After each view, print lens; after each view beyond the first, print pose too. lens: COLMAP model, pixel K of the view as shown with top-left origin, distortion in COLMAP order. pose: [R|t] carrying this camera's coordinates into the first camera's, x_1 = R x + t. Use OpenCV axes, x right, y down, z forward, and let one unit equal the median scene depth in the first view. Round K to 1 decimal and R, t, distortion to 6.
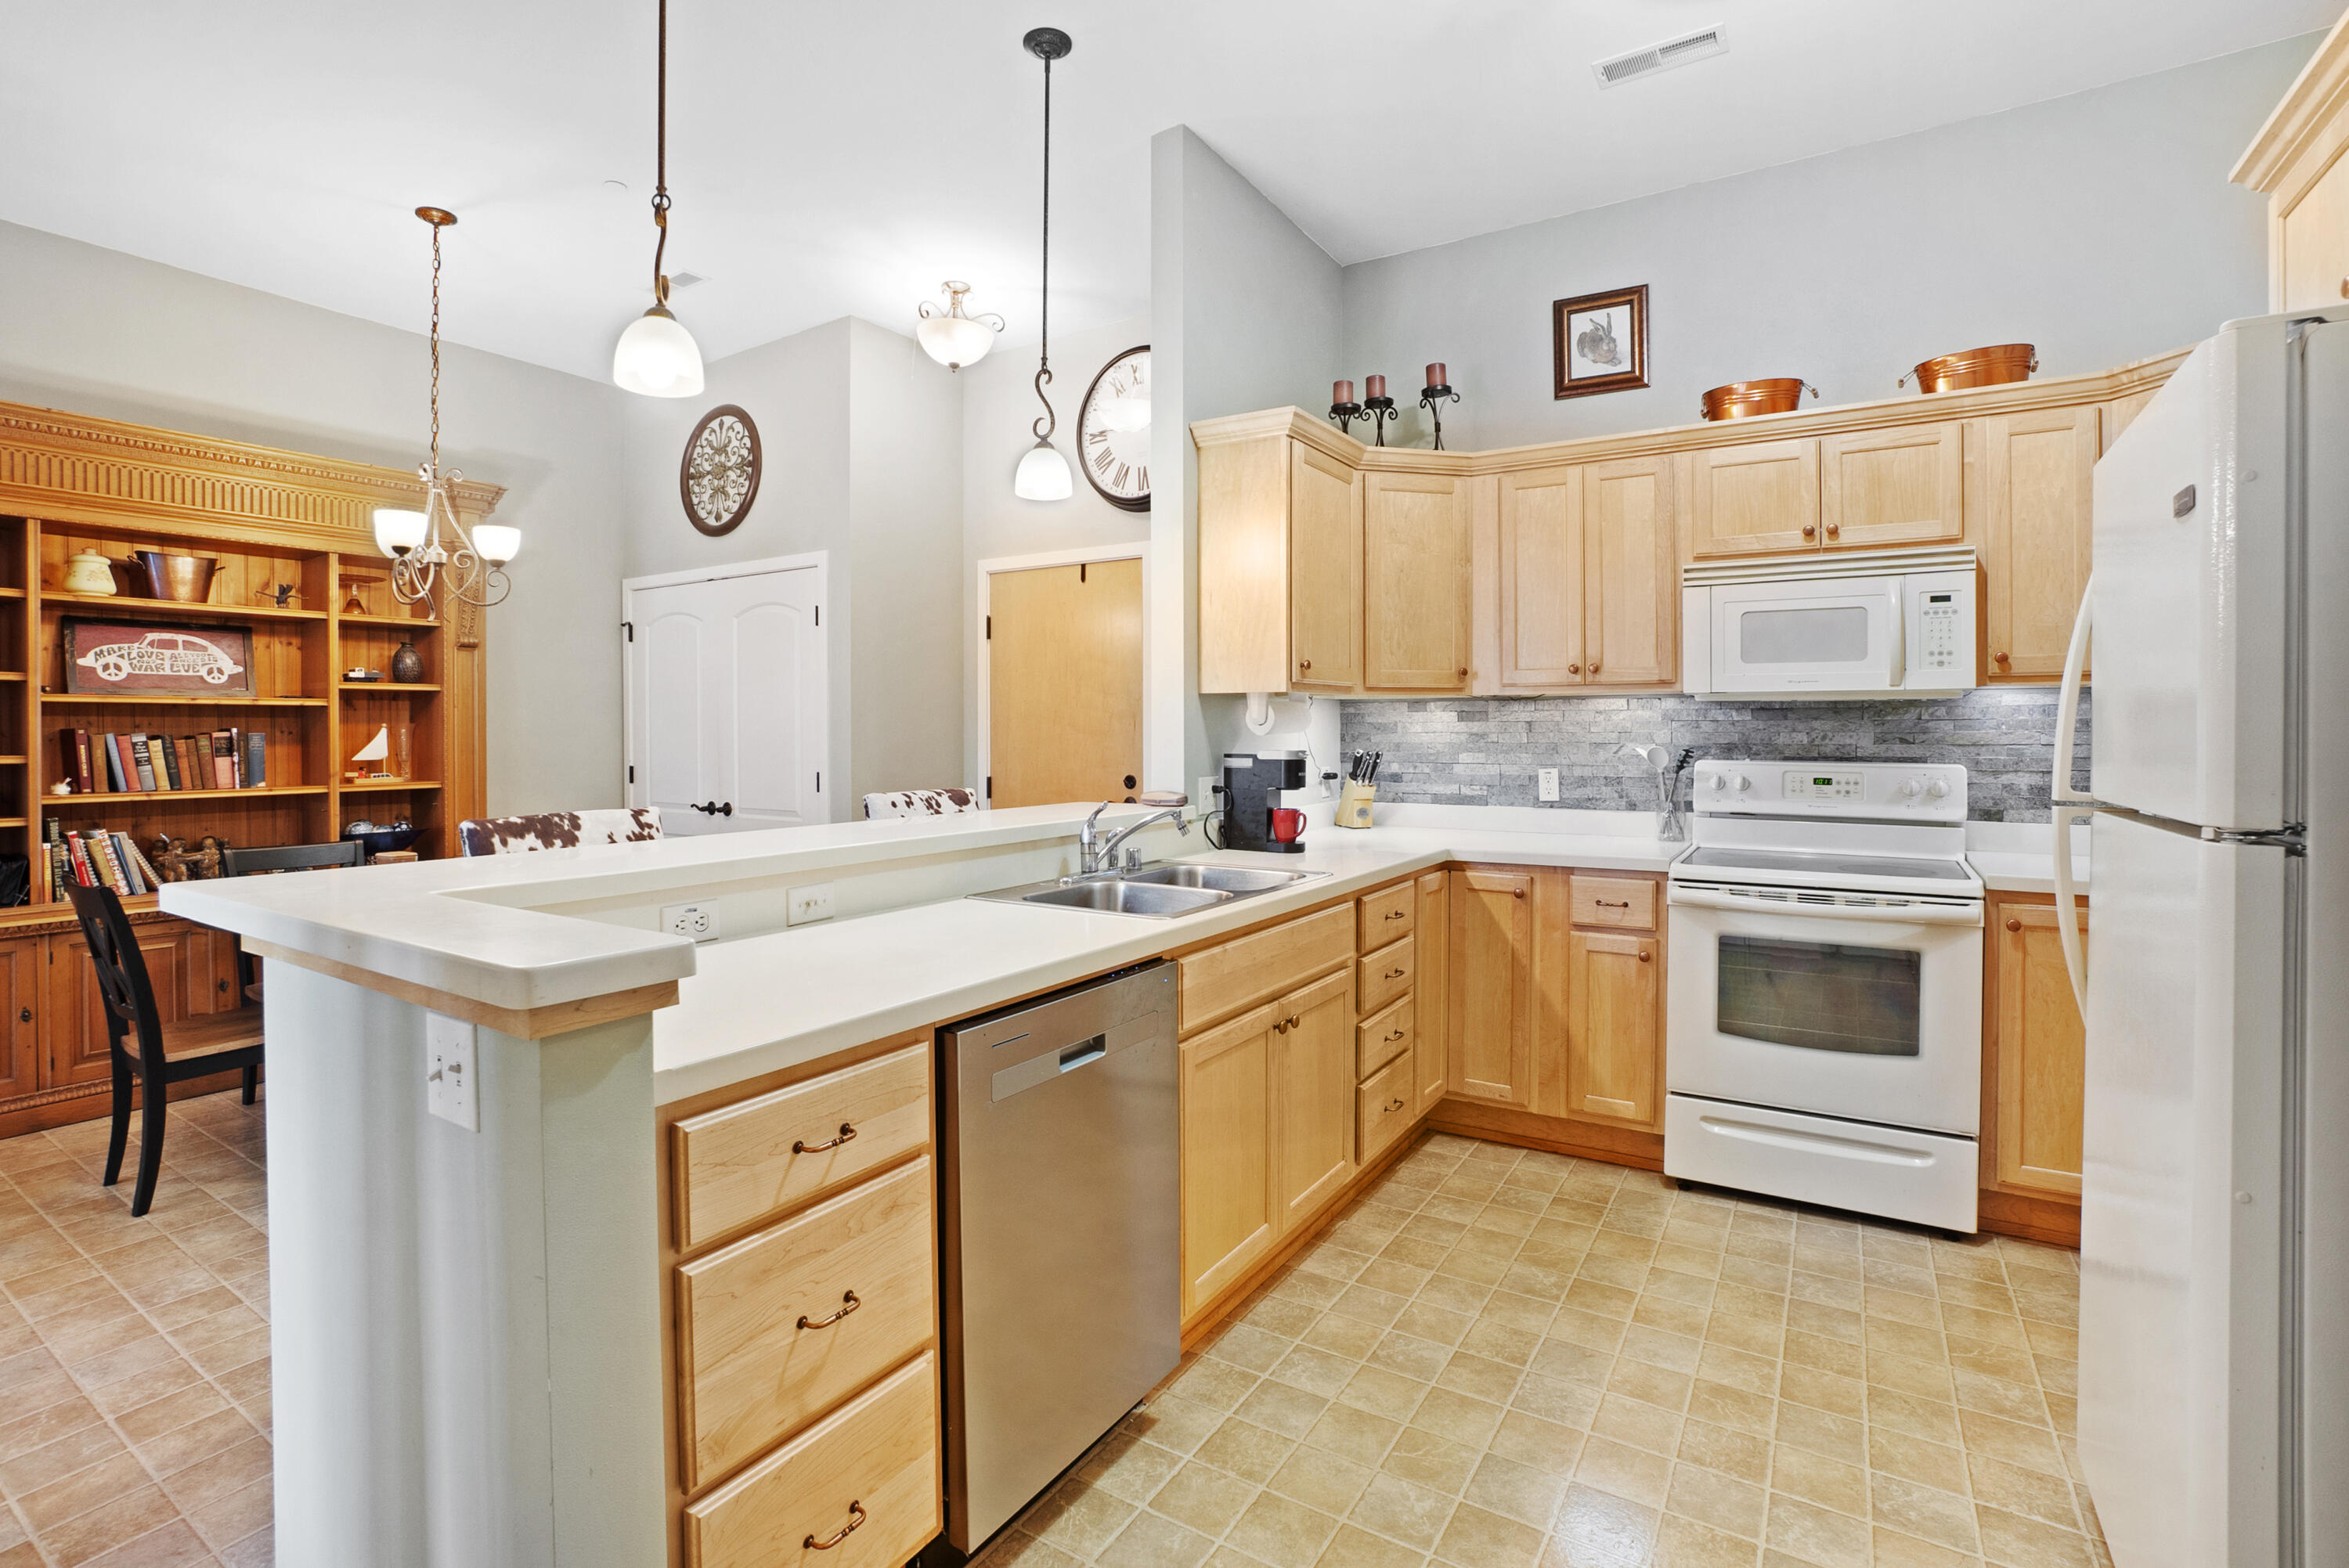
lens RADIAL K [[1091.3, 0, 1180.3], [0, 1091.3, 734.6], [0, 0, 1]] dist [-0.061865, 0.019159]
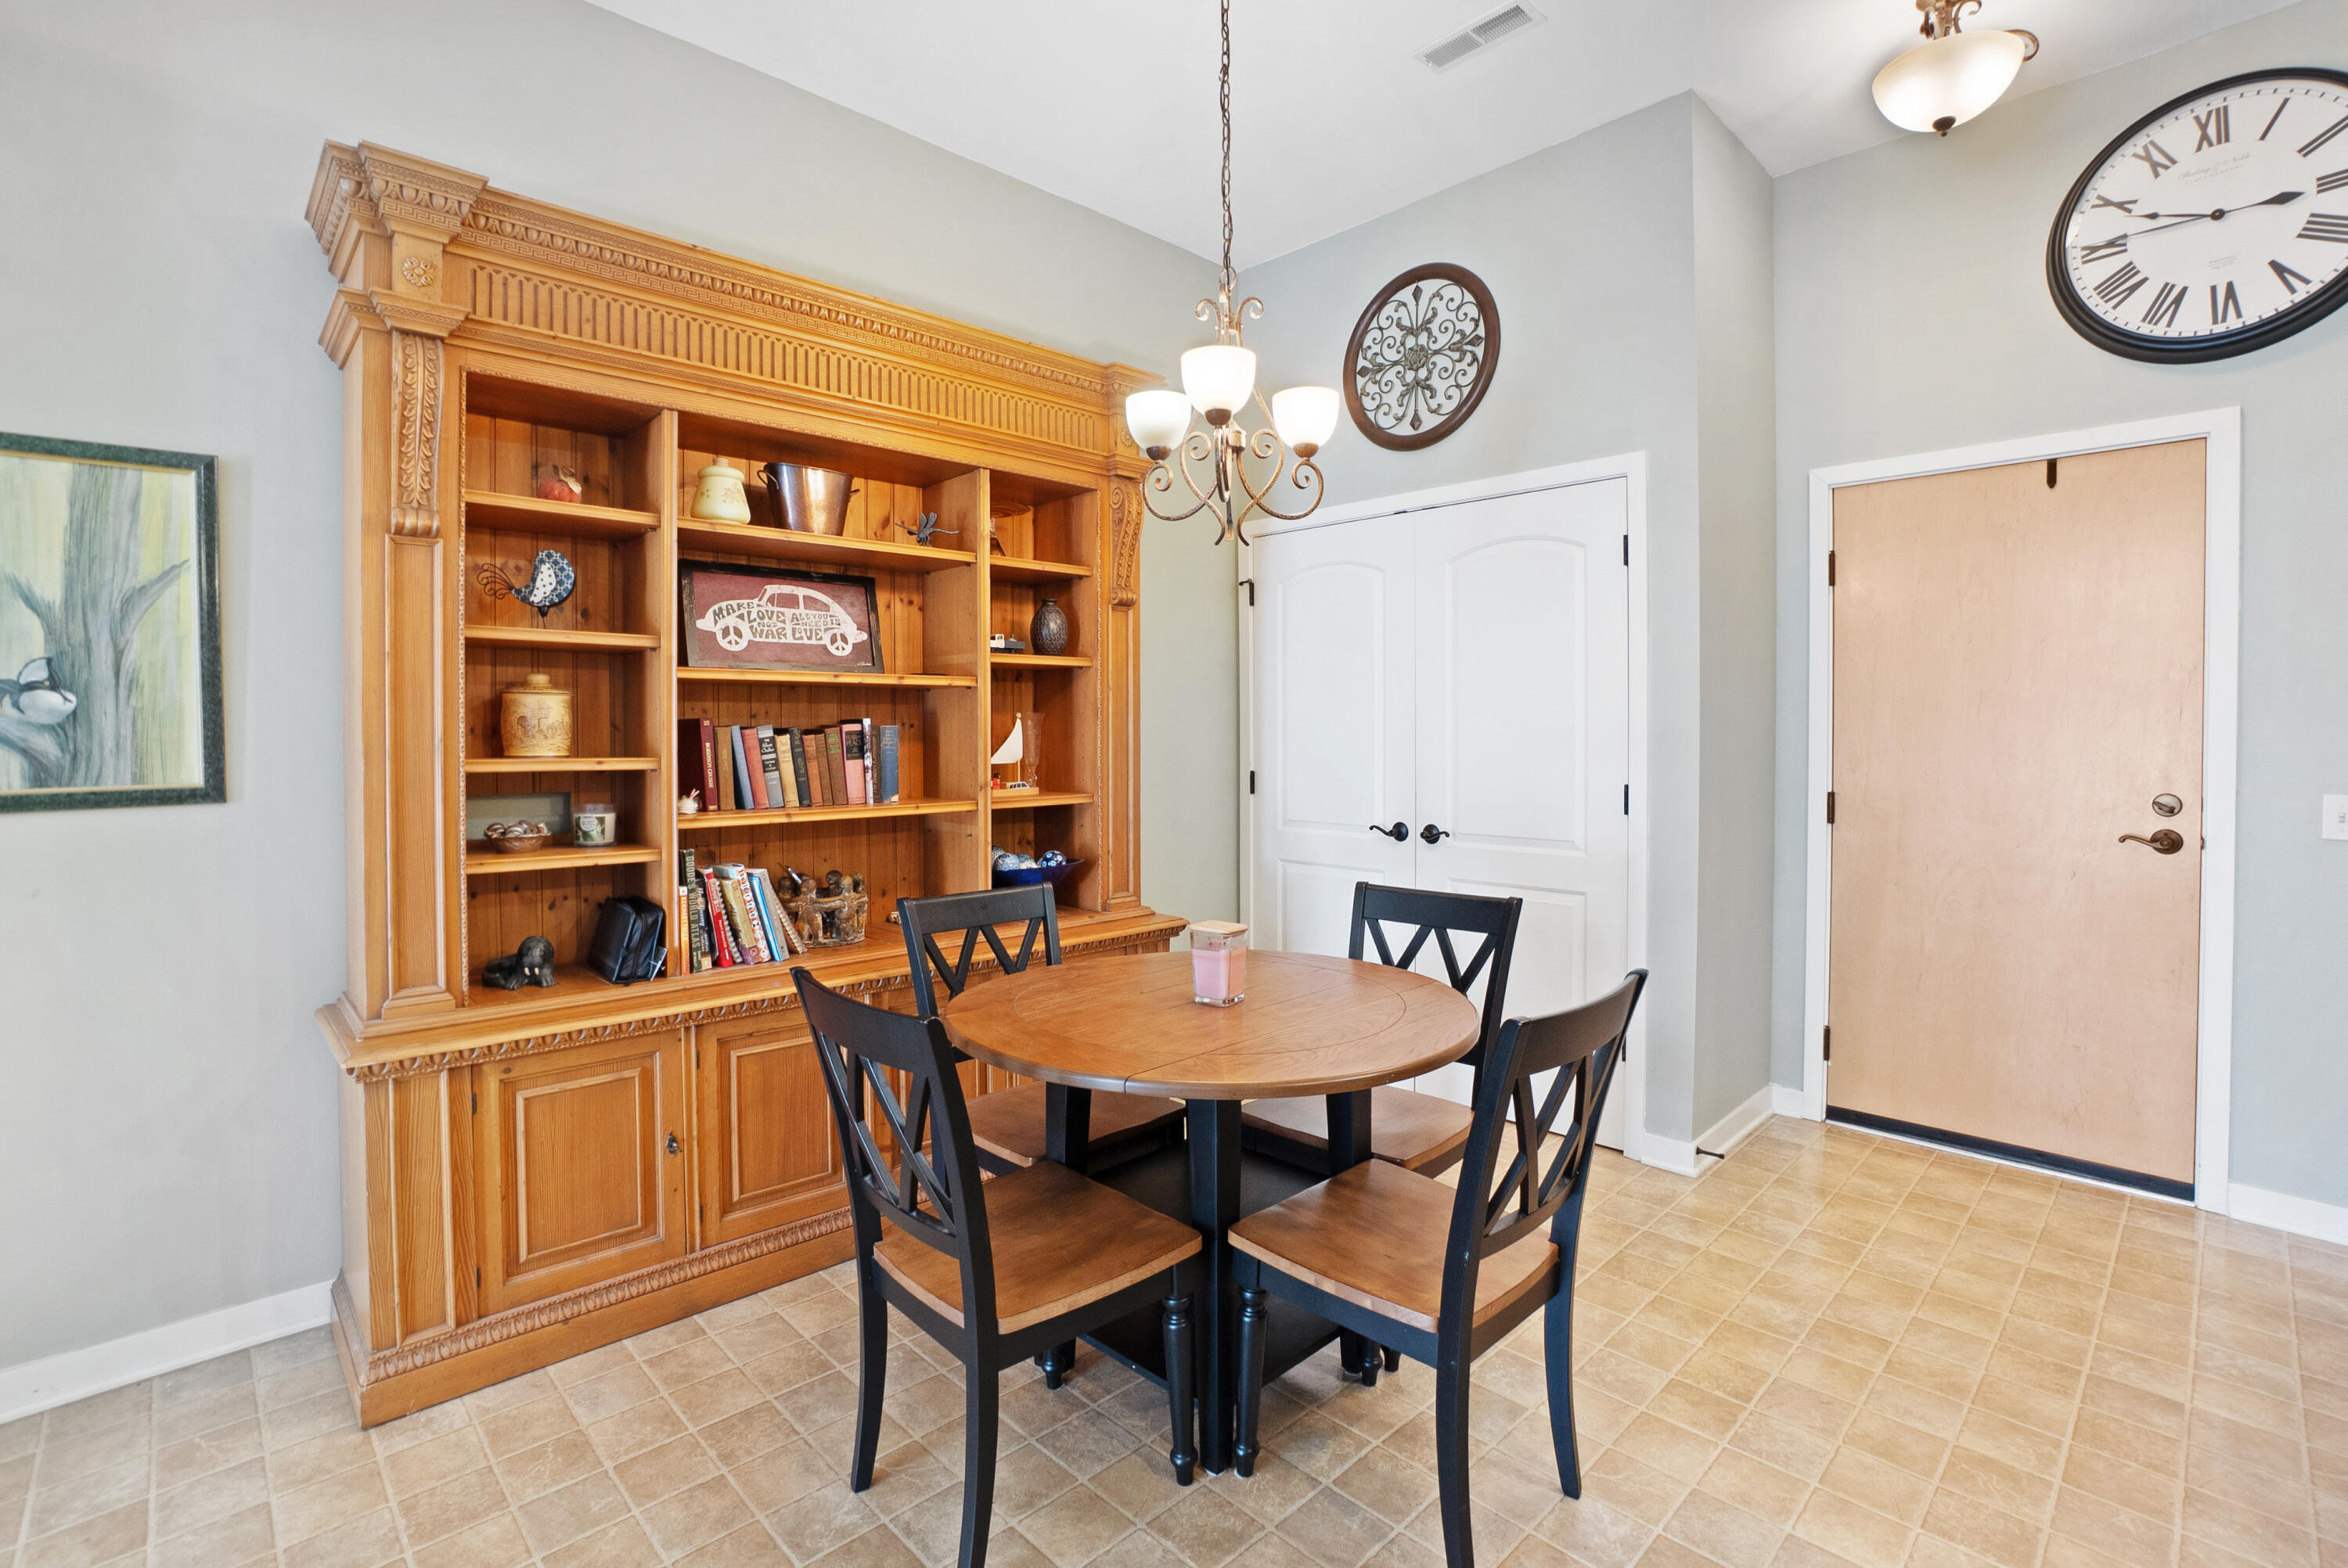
lens RADIAL K [[1087.0, 0, 1170.7], [0, 1087.0, 743.9], [0, 0, 1]] dist [-0.061334, 0.025257]
pose [[0.971951, 0.002780, -0.235166, -0.645151], [-0.000383, 0.999947, 0.010241, 0.004014], [0.235182, -0.009864, 0.971901, 0.414222]]
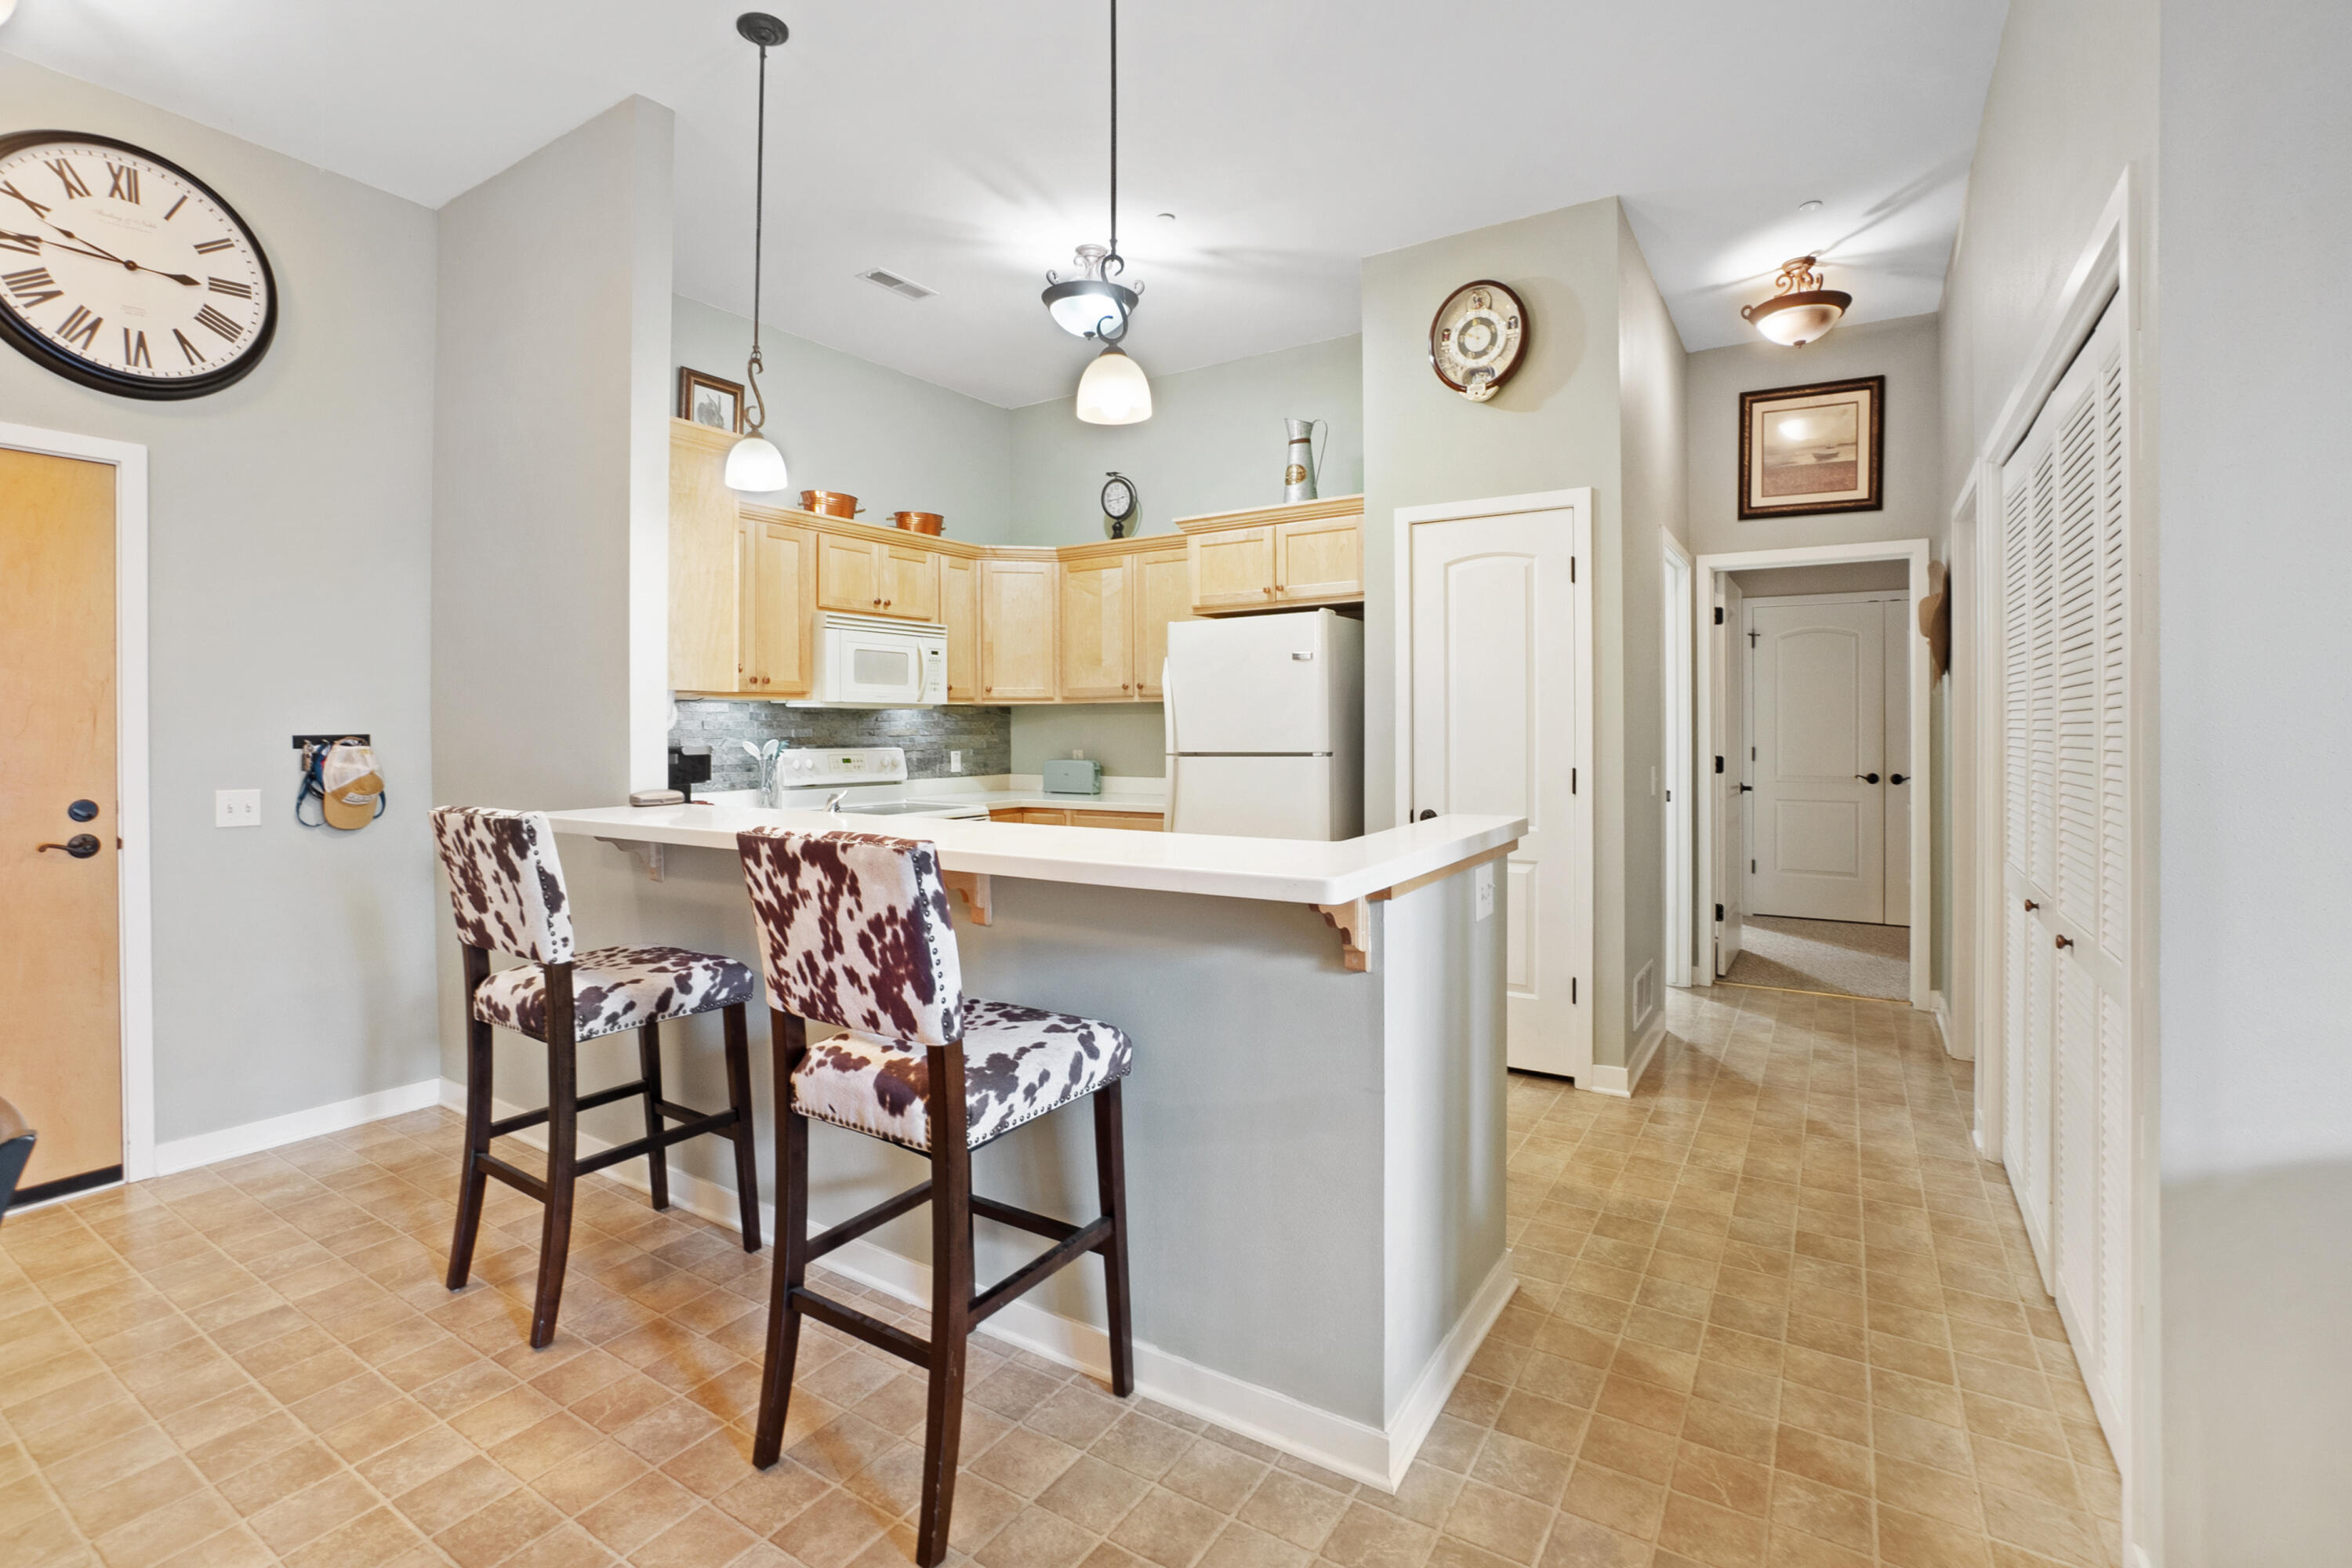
lens RADIAL K [[1028.7, 0, 1165.4], [0, 1028.7, 731.8], [0, 0, 1]] dist [-0.054378, 0.014303]
pose [[0.019869, -0.003468, 0.999797, -0.860134], [0.008038, 0.999962, 0.003309, 0.000885], [-0.999770, 0.007971, 0.019896, 0.507294]]
